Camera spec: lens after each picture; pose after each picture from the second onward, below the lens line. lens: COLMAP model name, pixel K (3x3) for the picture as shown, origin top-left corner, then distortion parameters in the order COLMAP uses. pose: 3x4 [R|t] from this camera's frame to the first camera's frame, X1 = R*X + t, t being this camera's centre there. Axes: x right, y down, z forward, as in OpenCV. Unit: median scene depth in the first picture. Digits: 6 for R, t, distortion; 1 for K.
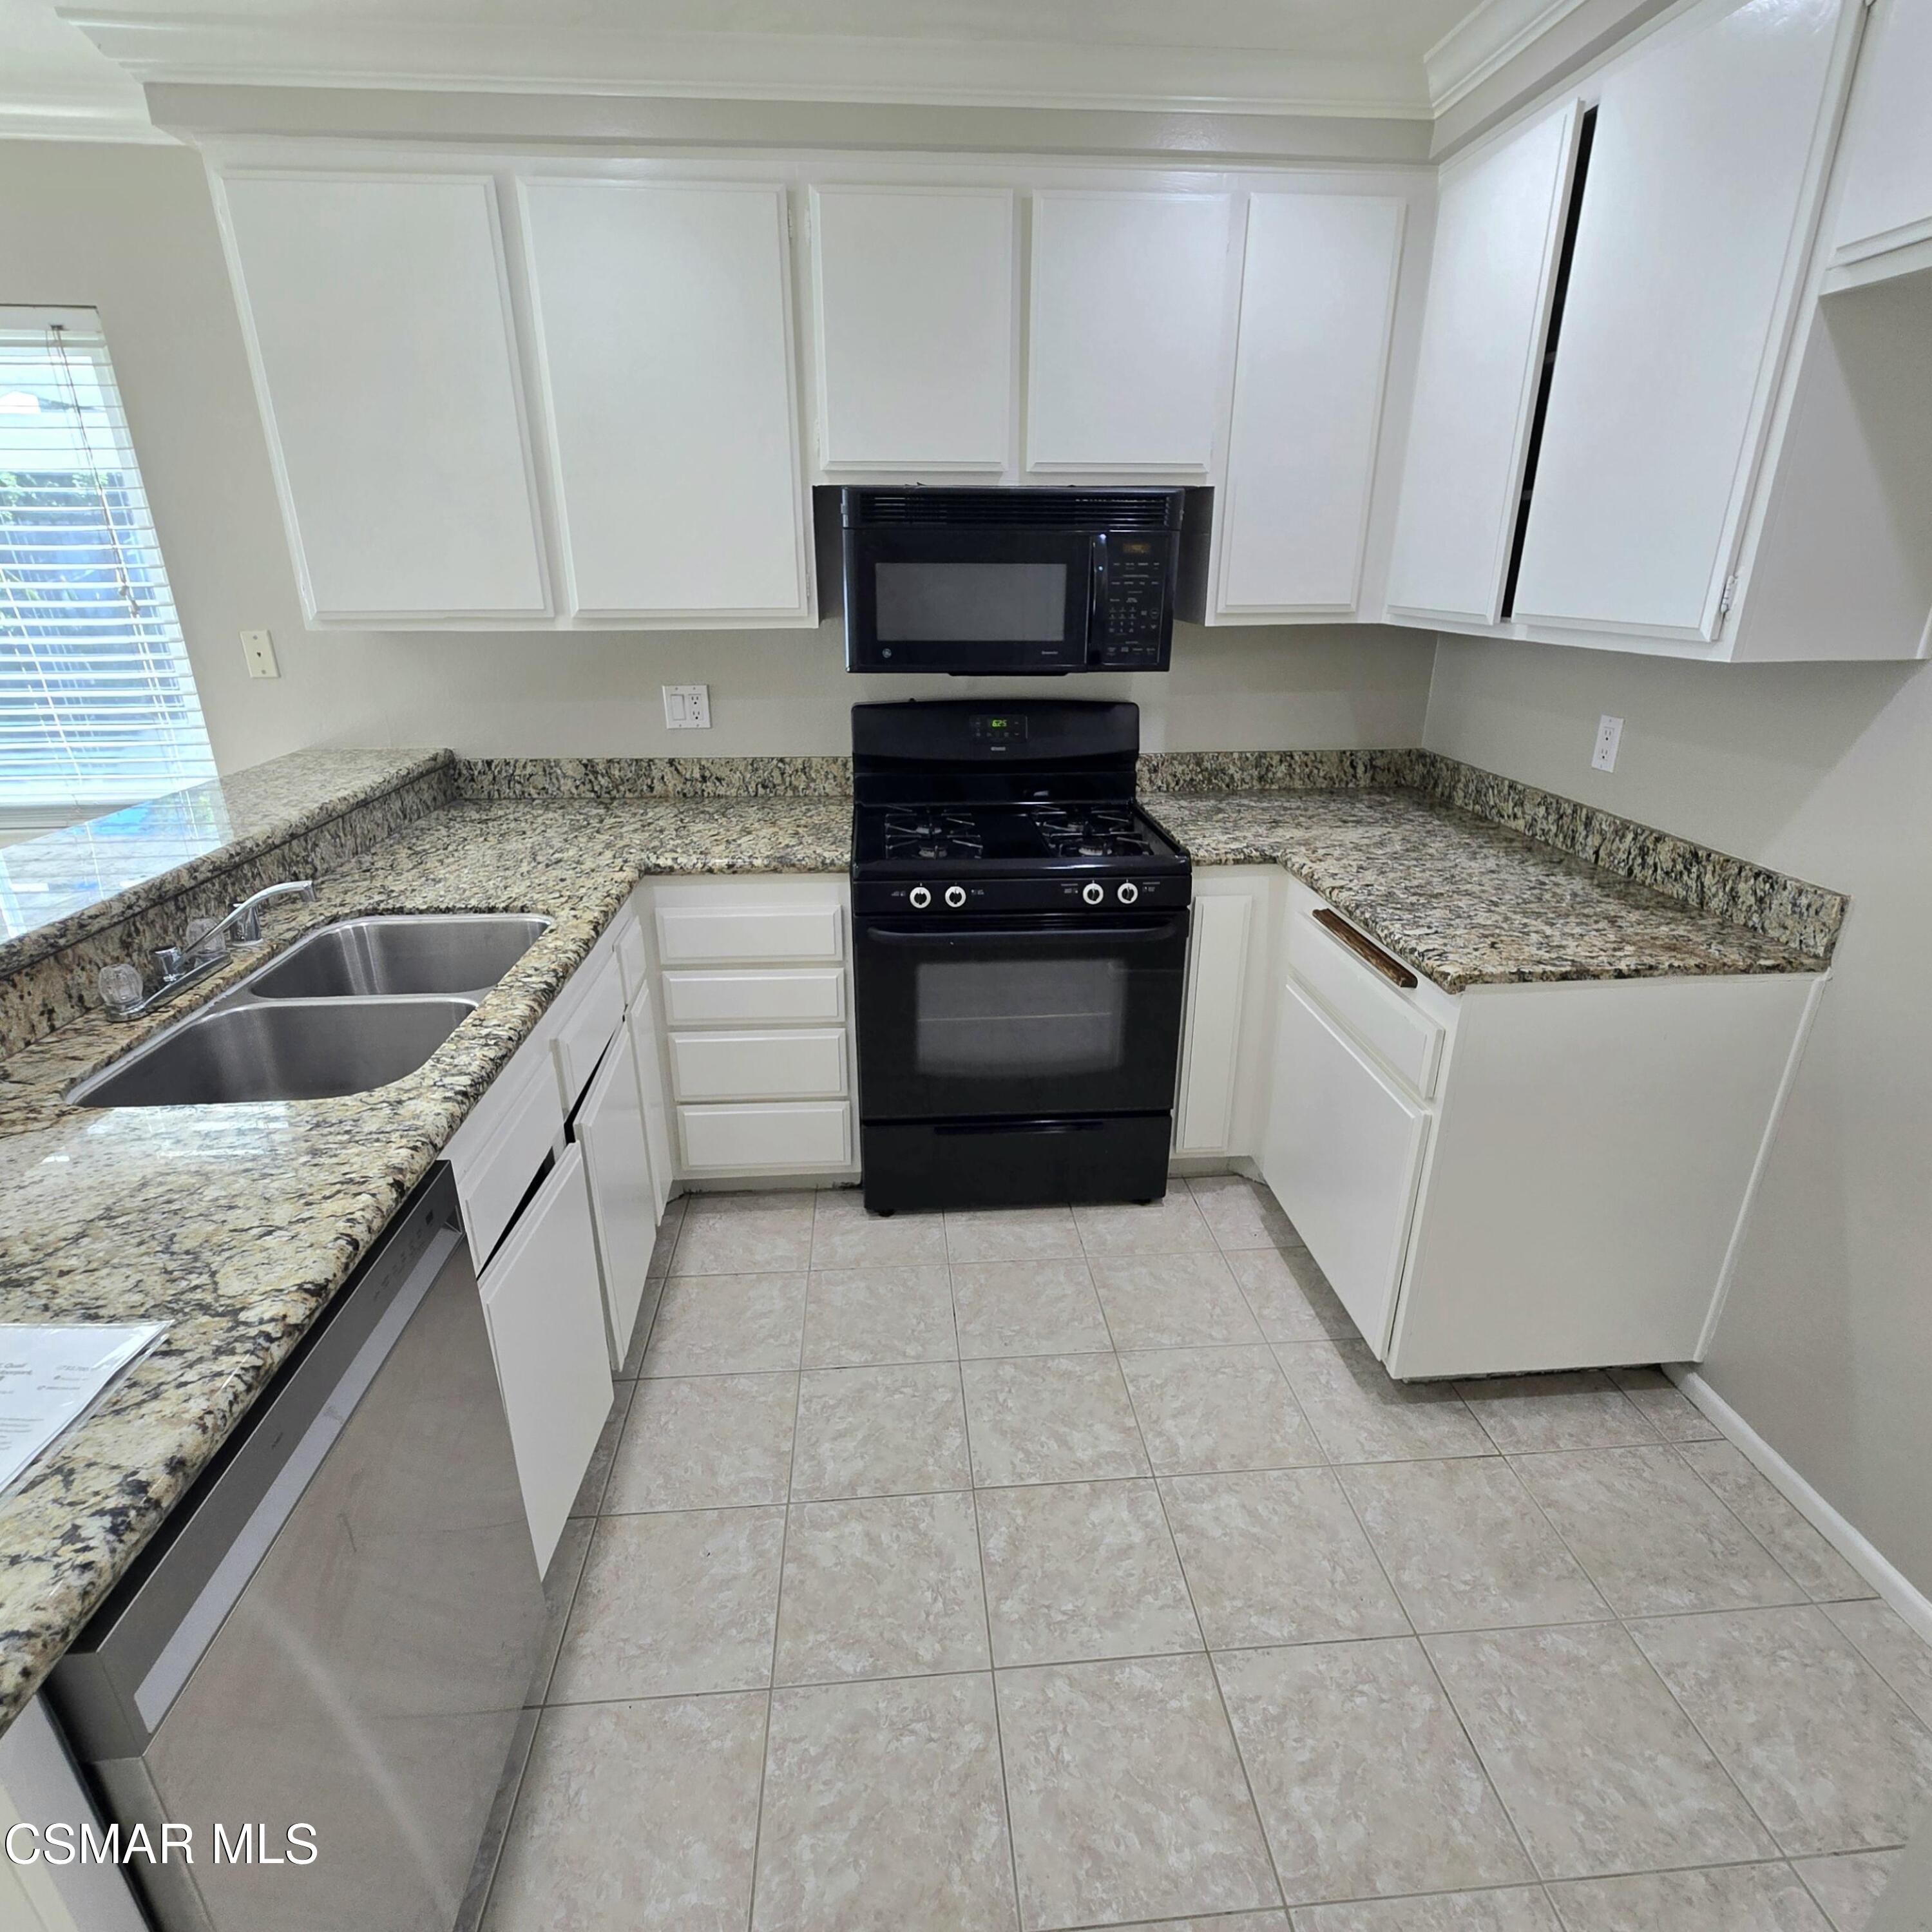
lens RADIAL K [[1061.8, 0, 960.6], [0, 1061.8, 962.6], [0, 0, 1]] dist [0.000936, 0.001917]
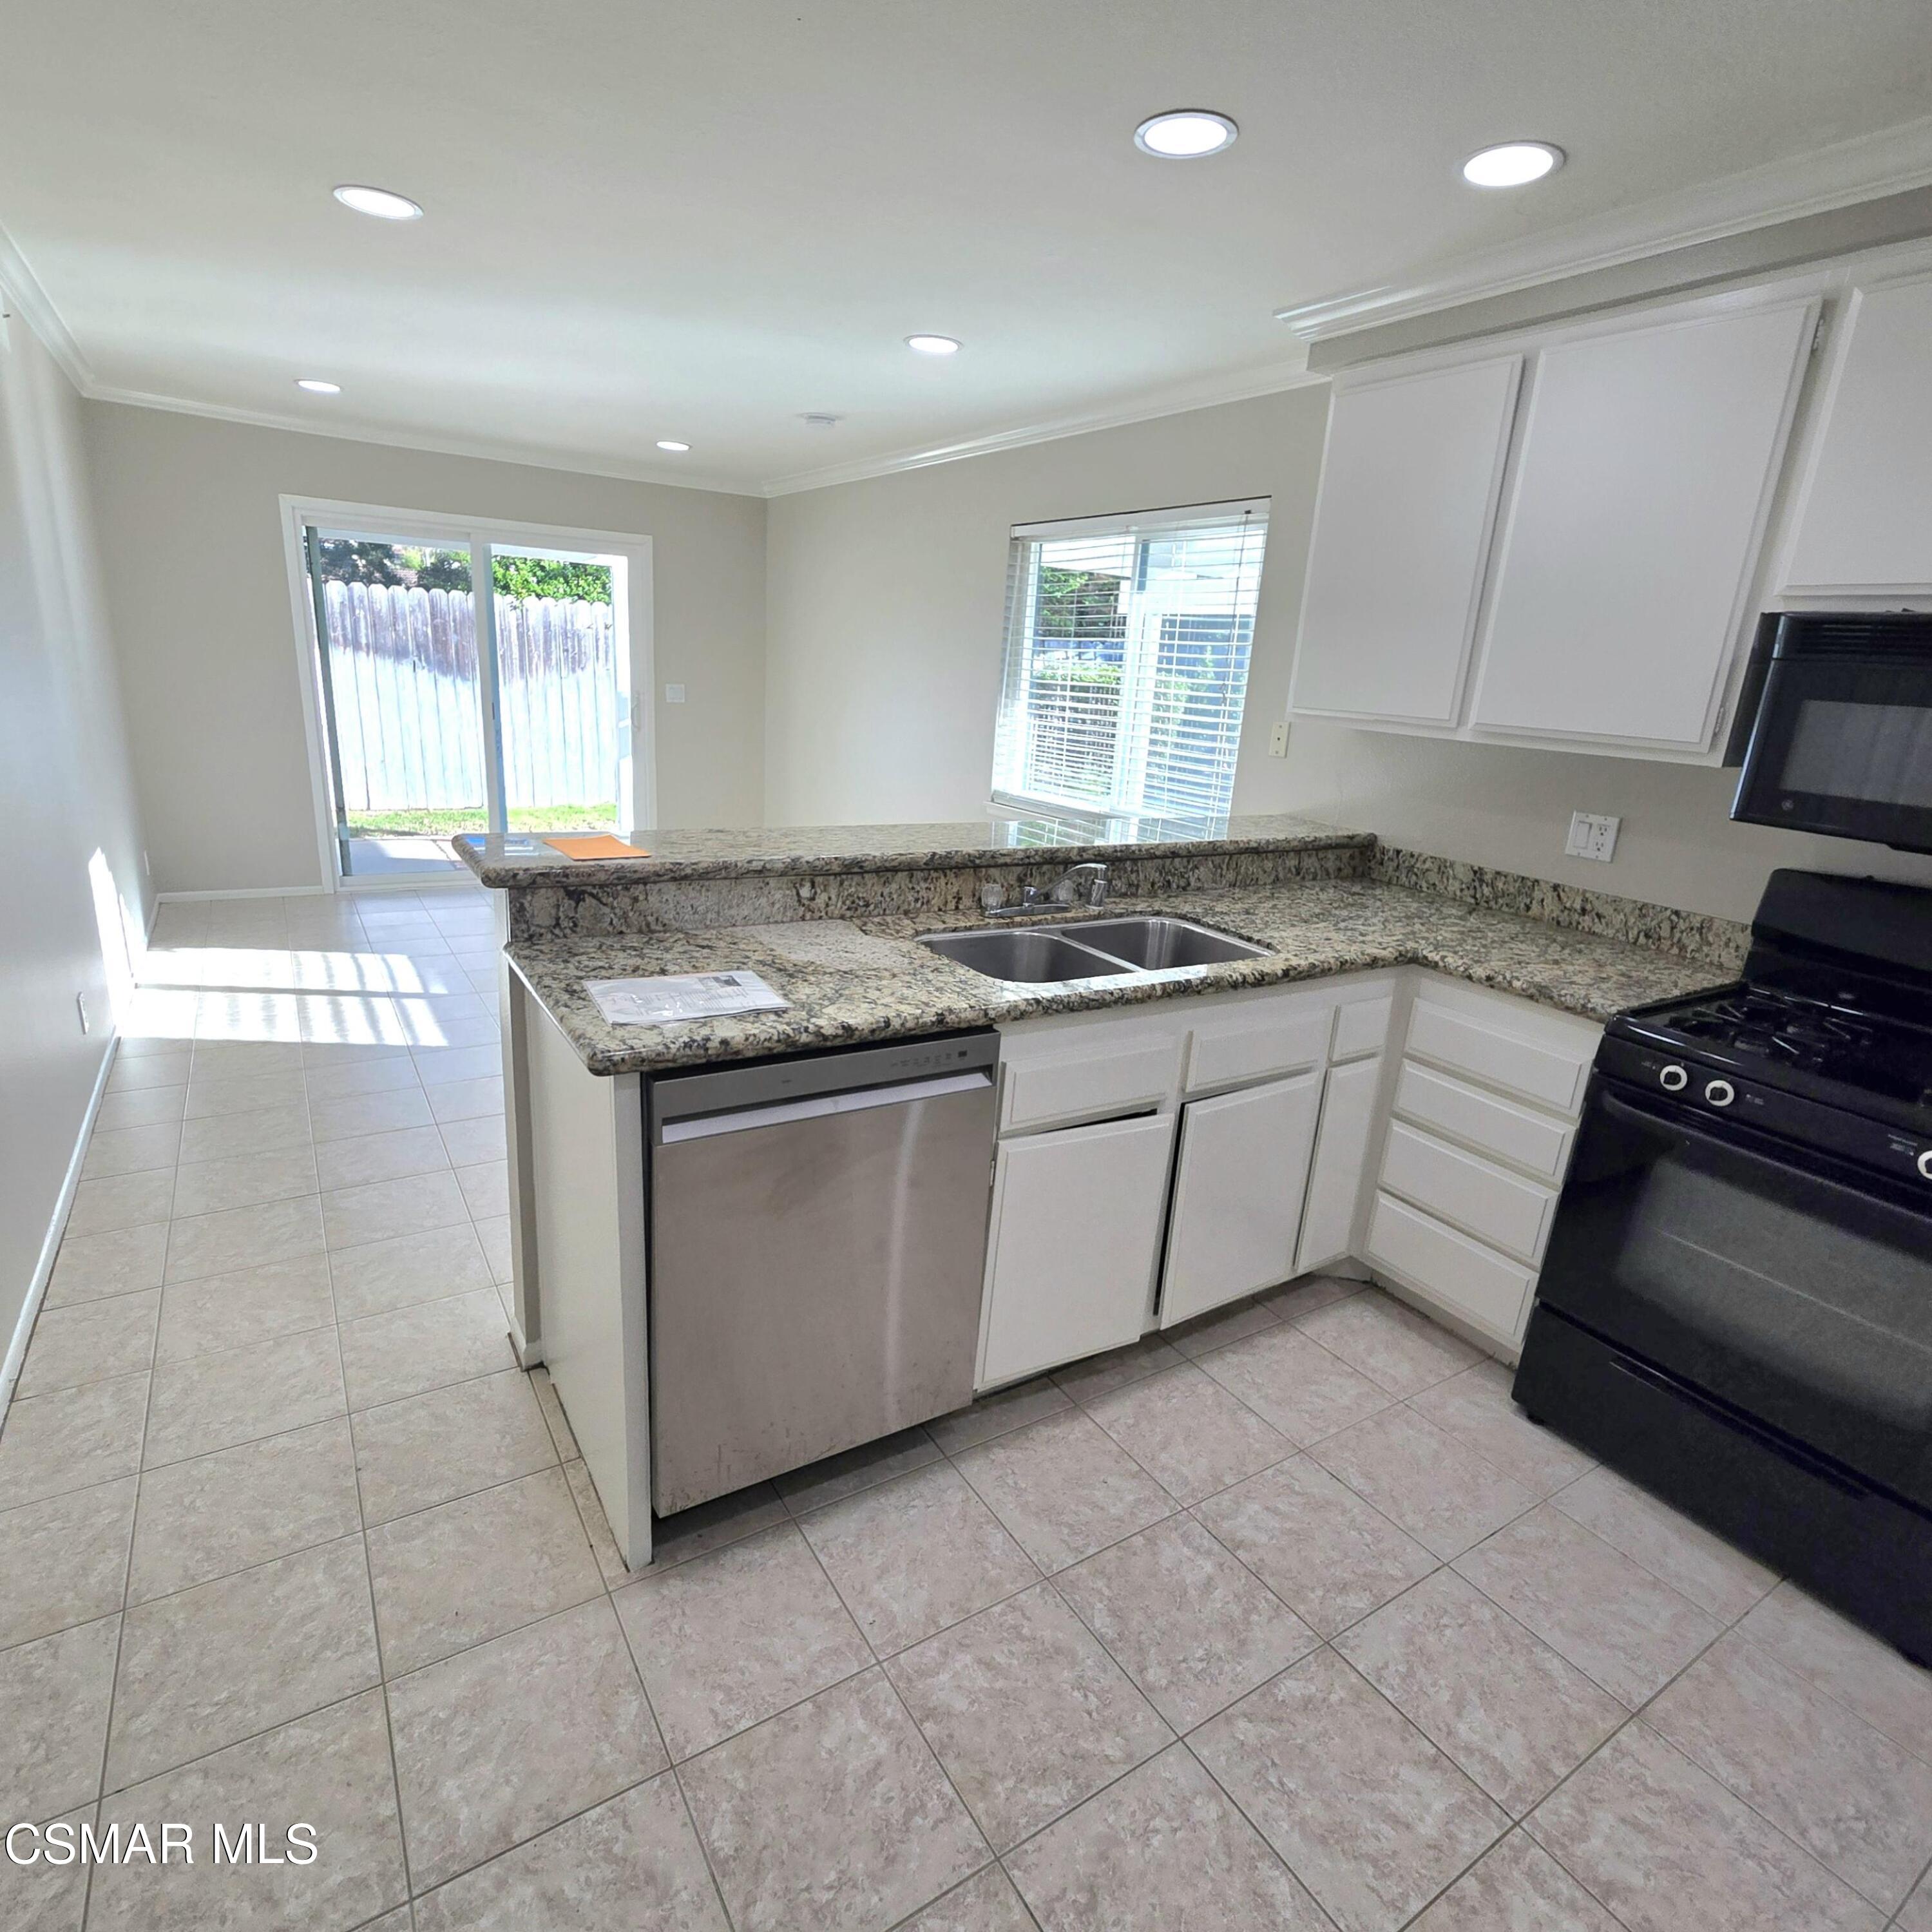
lens RADIAL K [[1061.8, 0, 960.6], [0, 1061.8, 962.6], [0, 0, 1]] dist [0.000936, 0.001917]
pose [[0.472138, 0.274935, -0.837554, 0.370297], [-0.377002, 0.921822, 0.090076, -0.008274], [0.796841, 0.273231, 0.538878, 0.069823]]
